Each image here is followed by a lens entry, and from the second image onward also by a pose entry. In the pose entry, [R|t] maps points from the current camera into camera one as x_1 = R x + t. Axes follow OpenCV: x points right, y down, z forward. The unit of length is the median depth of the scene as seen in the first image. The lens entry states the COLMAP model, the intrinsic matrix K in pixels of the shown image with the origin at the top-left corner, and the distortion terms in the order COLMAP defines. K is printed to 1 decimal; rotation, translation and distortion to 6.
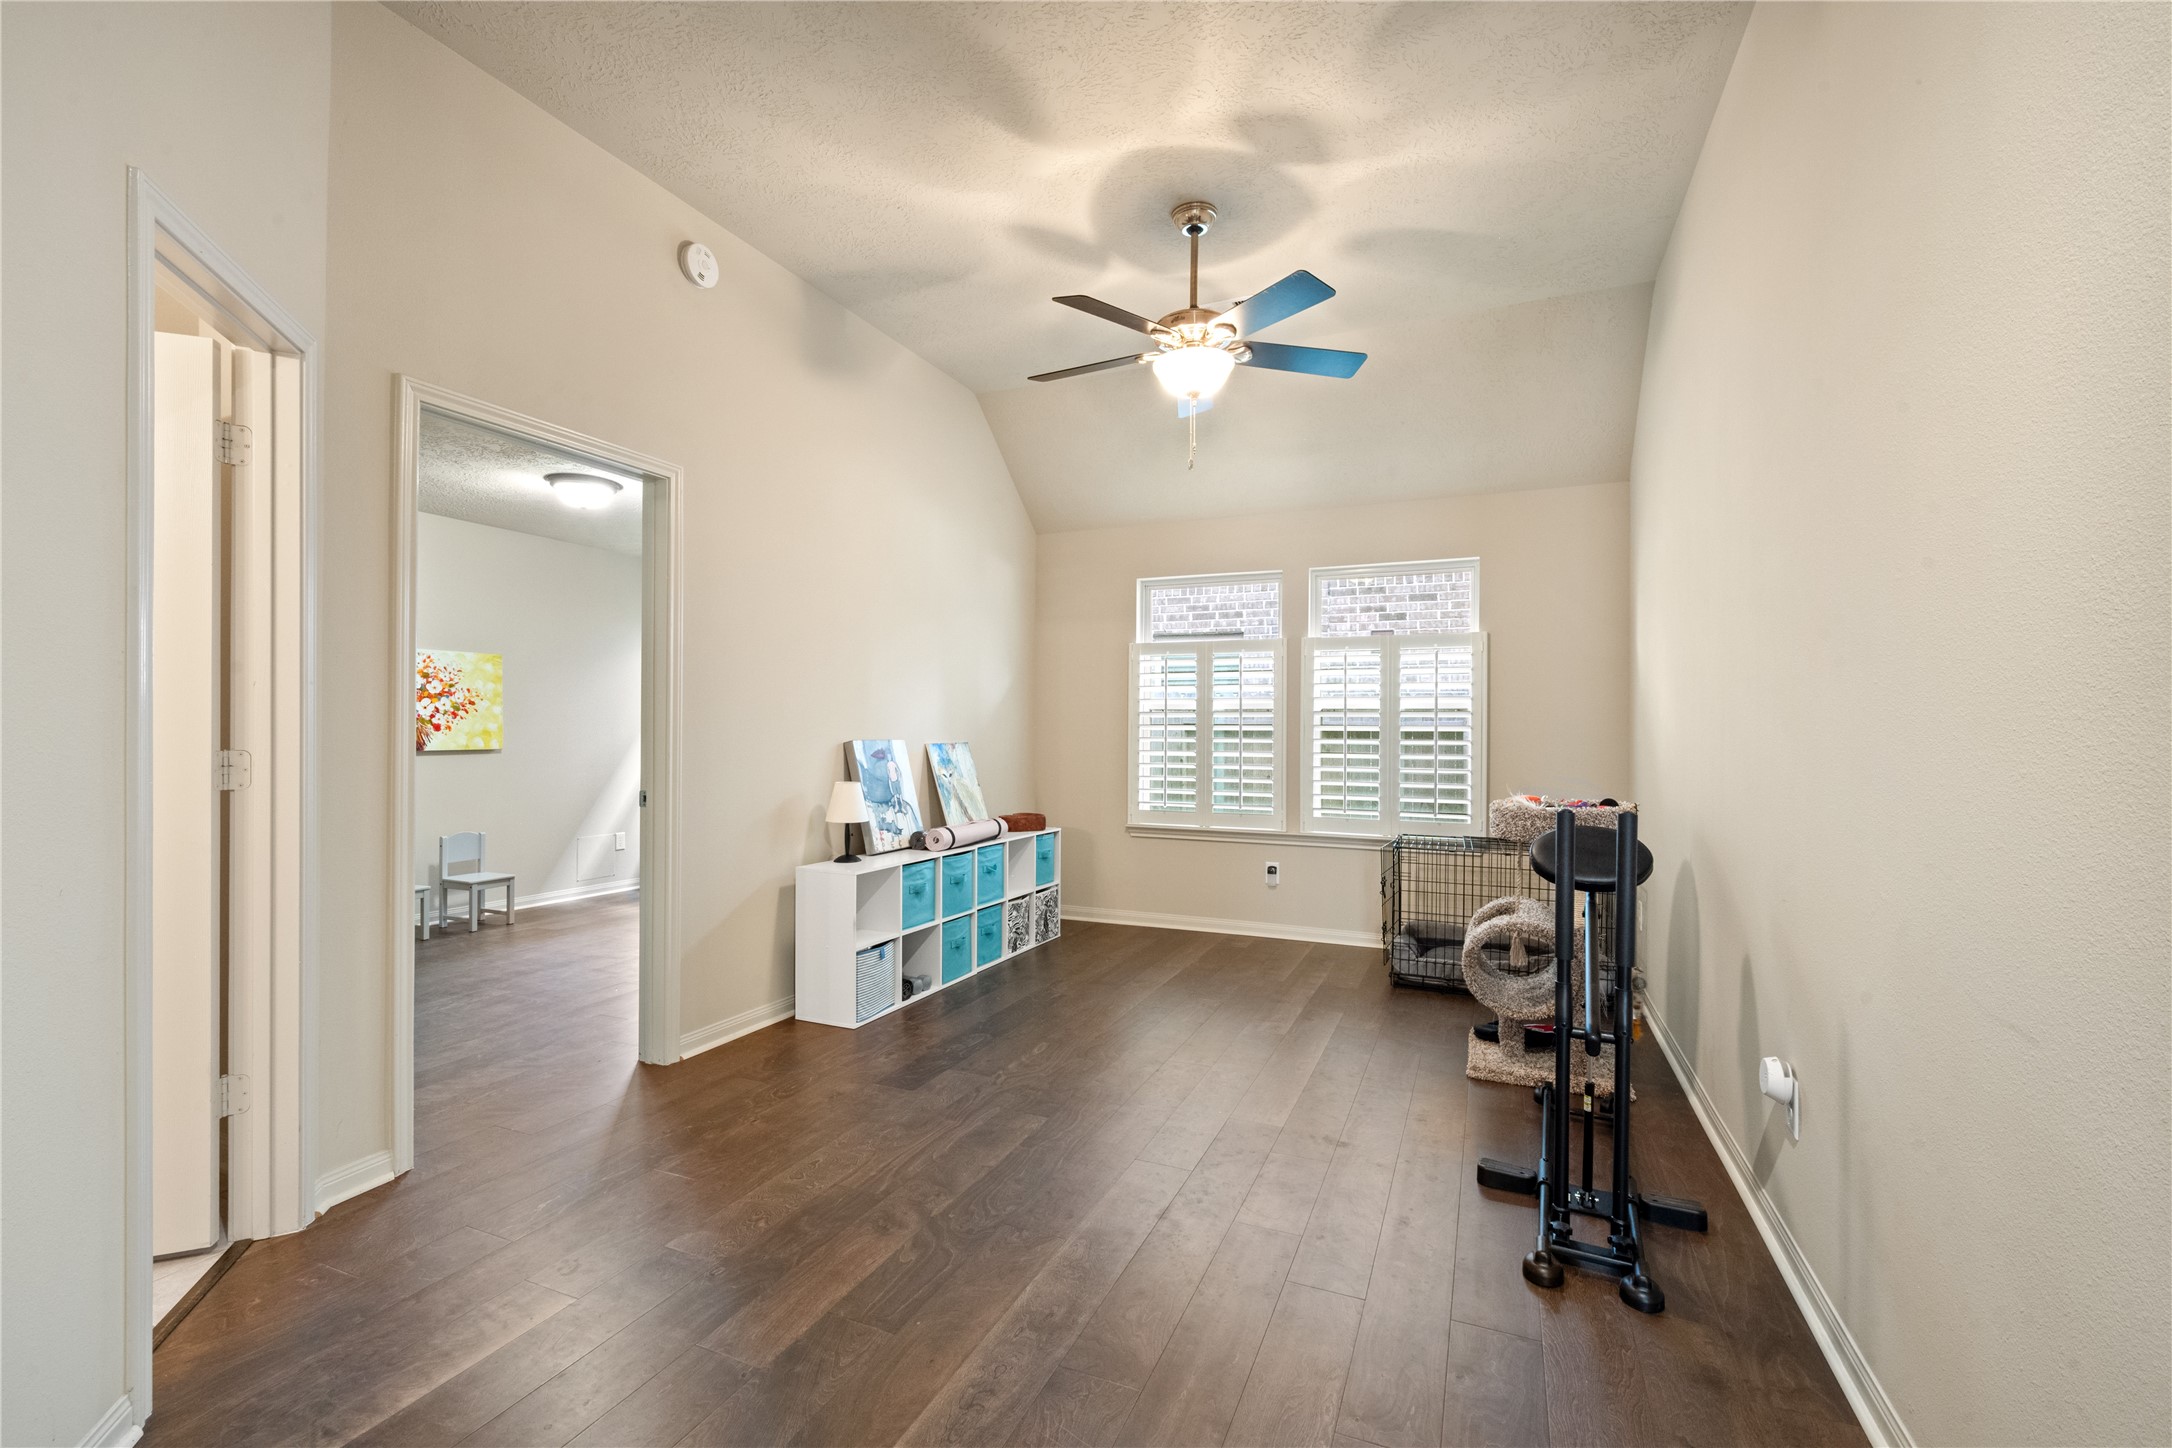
lens RADIAL K [[941.3, 0, 1056.2], [0, 941.3, 731.6], [0, 0, 1]] dist [-0.000426, -0.000035]
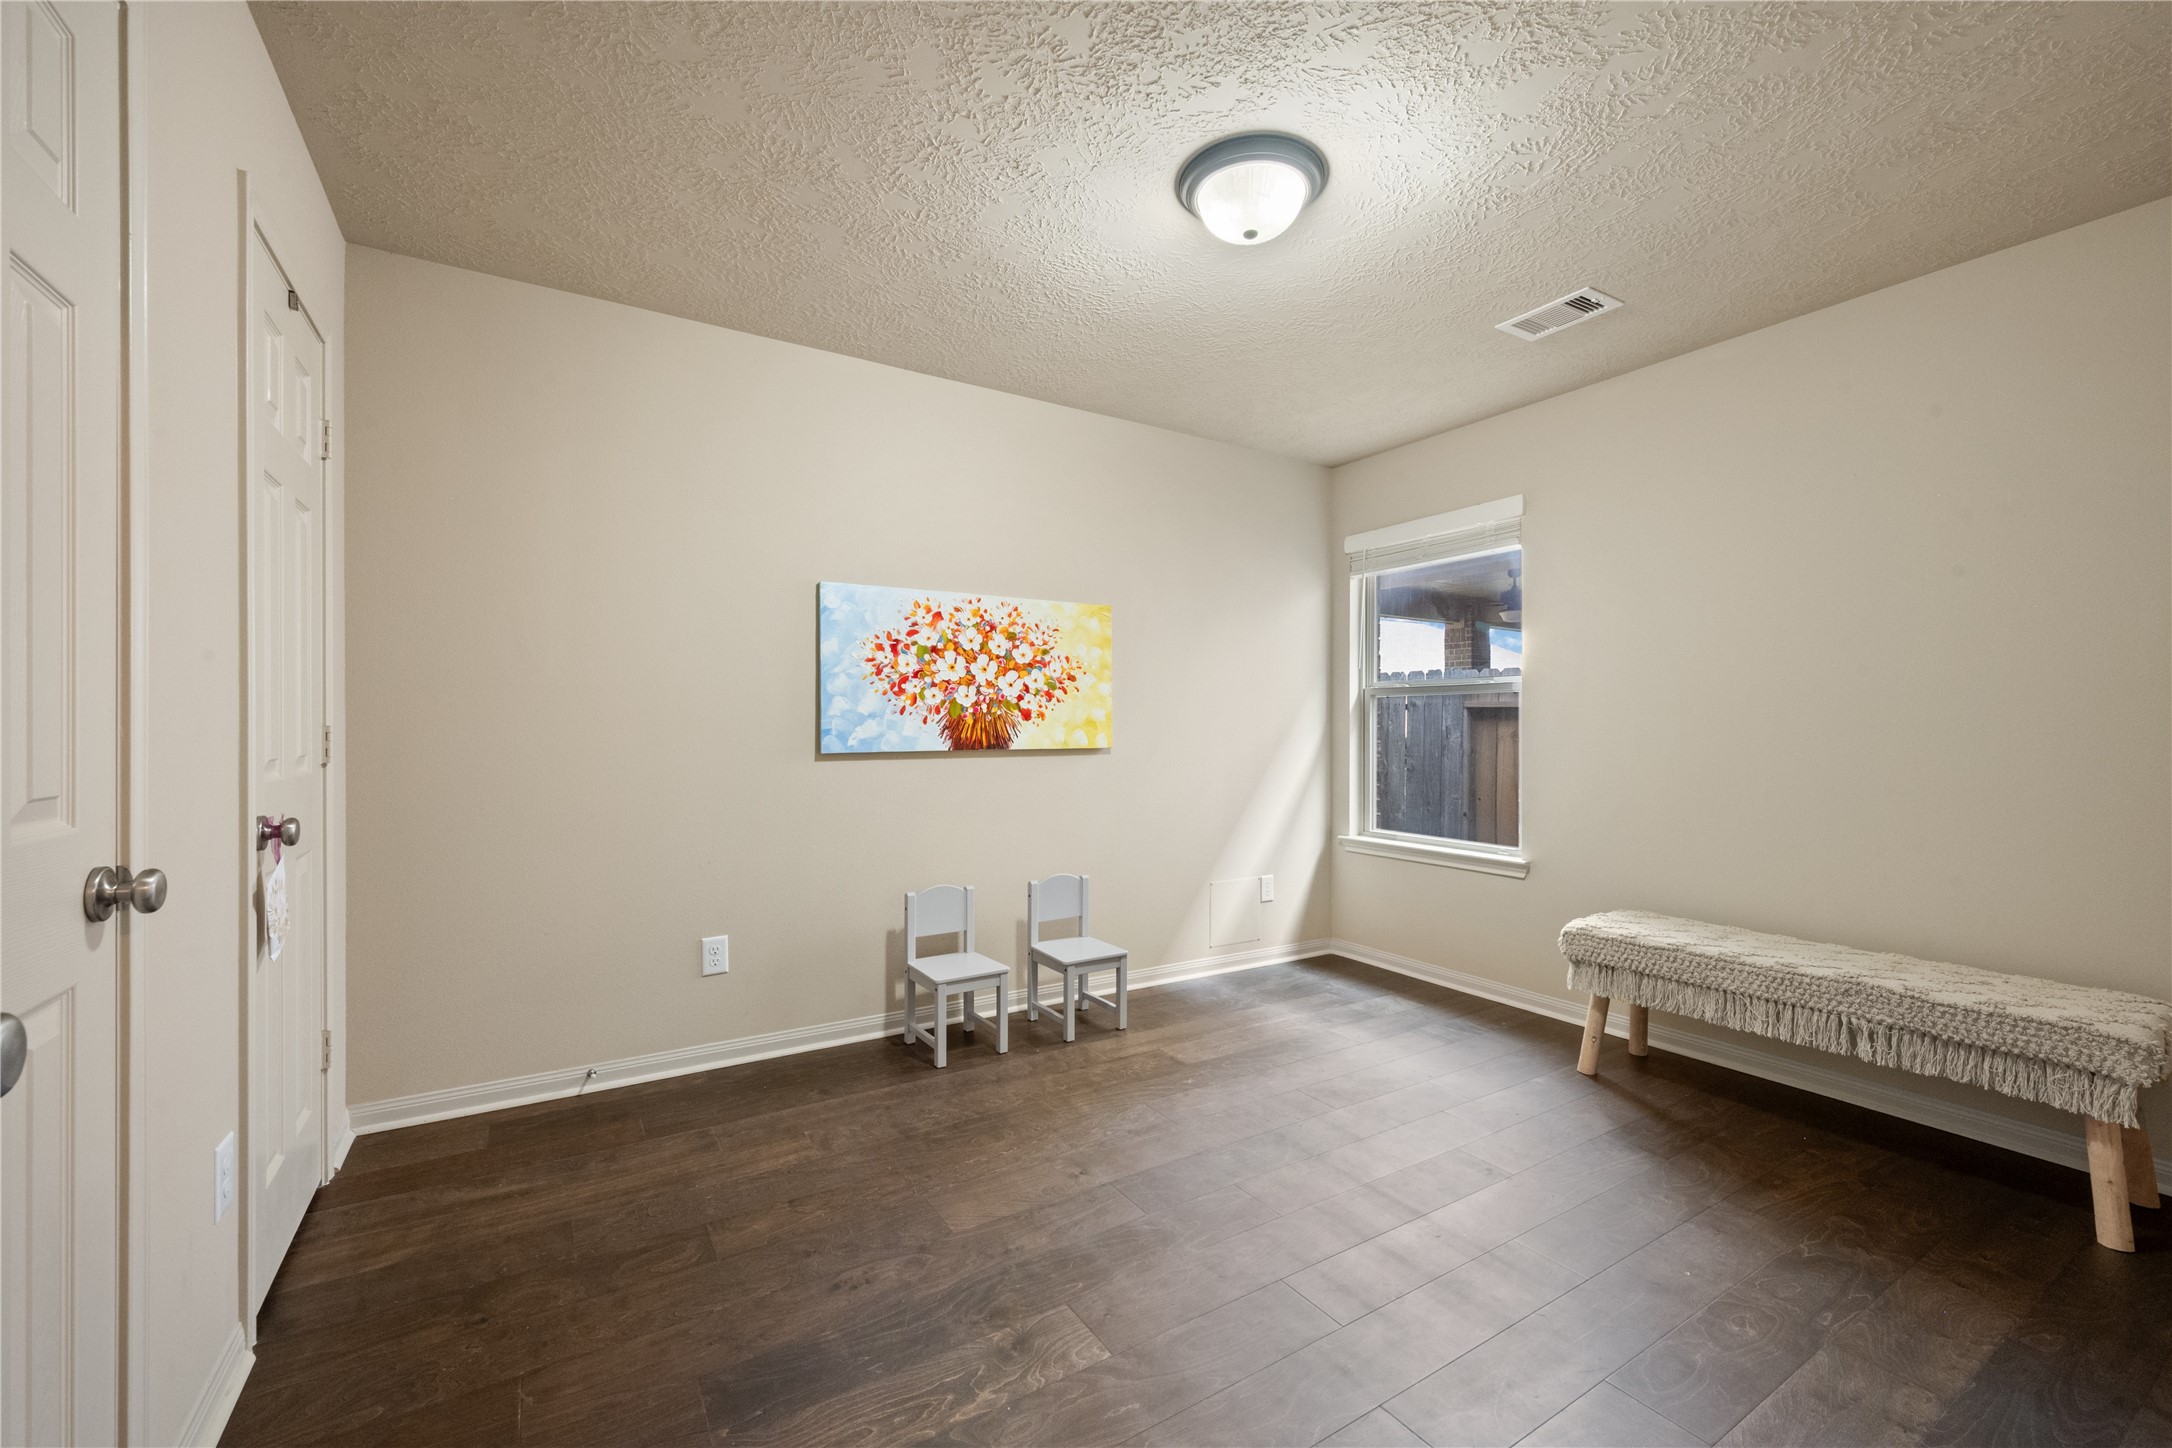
lens RADIAL K [[868.1, 0, 1086.3], [0, 868.1, 728.8], [0, 0, 1]] dist [-0.000557, 0.000568]
pose [[0.838288, 0.000640, -0.545228, -0.285958], [-0.001328, 0.999999, -0.000868, 0.005960], [0.545226, 0.001452, 0.838288, 0.505447]]
